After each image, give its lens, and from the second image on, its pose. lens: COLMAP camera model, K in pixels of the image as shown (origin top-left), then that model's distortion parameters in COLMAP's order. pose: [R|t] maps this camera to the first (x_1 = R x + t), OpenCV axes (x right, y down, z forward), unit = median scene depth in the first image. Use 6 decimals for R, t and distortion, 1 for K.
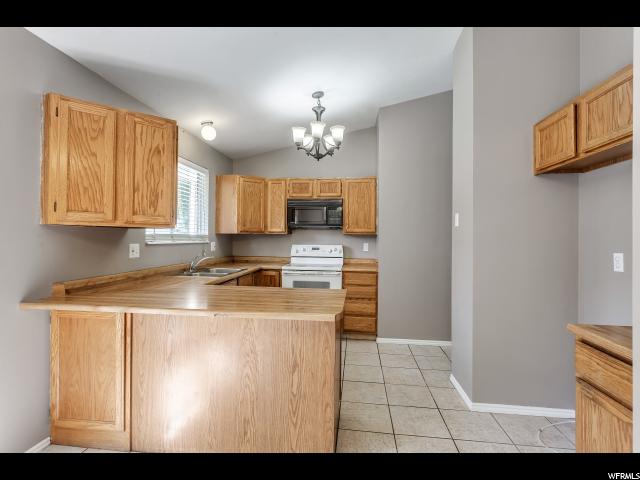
lens RADIAL K [[319.0, 0, 315.2], [0, 319.0, 237.4], [0, 0, 1]] dist [0.000625, 0.000358]
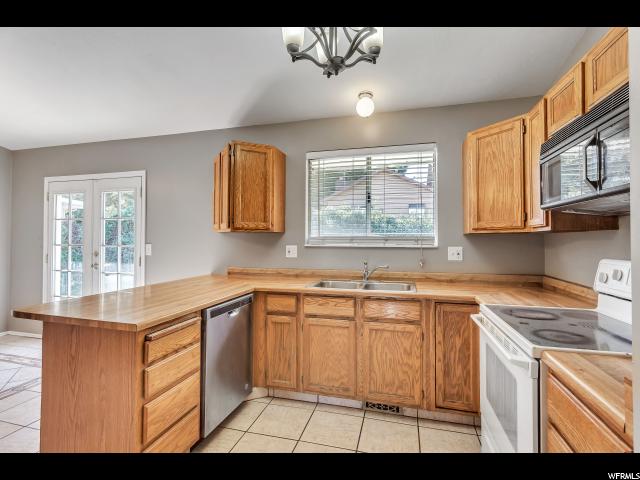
lens RADIAL K [[310.5, 0, 320.0], [0, 310.5, 240.0], [0, 0, 1]] dist [0.000320, 0.000050]
pose [[-0.141357, -0.006462, -0.989938, 0.449534], [-0.003306, 0.999976, -0.006055, 0.005552], [0.989953, 0.002417, -0.141375, 1.052972]]
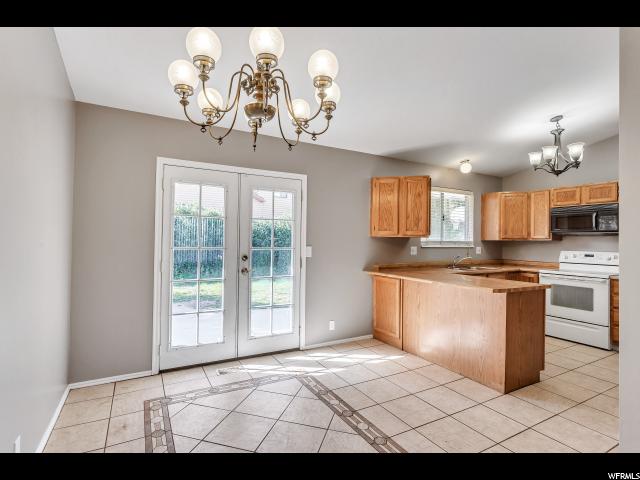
lens RADIAL K [[319.0, 0, 315.2], [0, 319.0, 237.4], [0, 0, 1]] dist [0.000625, 0.000358]
pose [[0.593814, -0.008608, -0.804556, 0.410124], [-0.006685, 0.999855, -0.015631, 0.000824], [0.804574, 0.014661, 0.593671, -0.364120]]
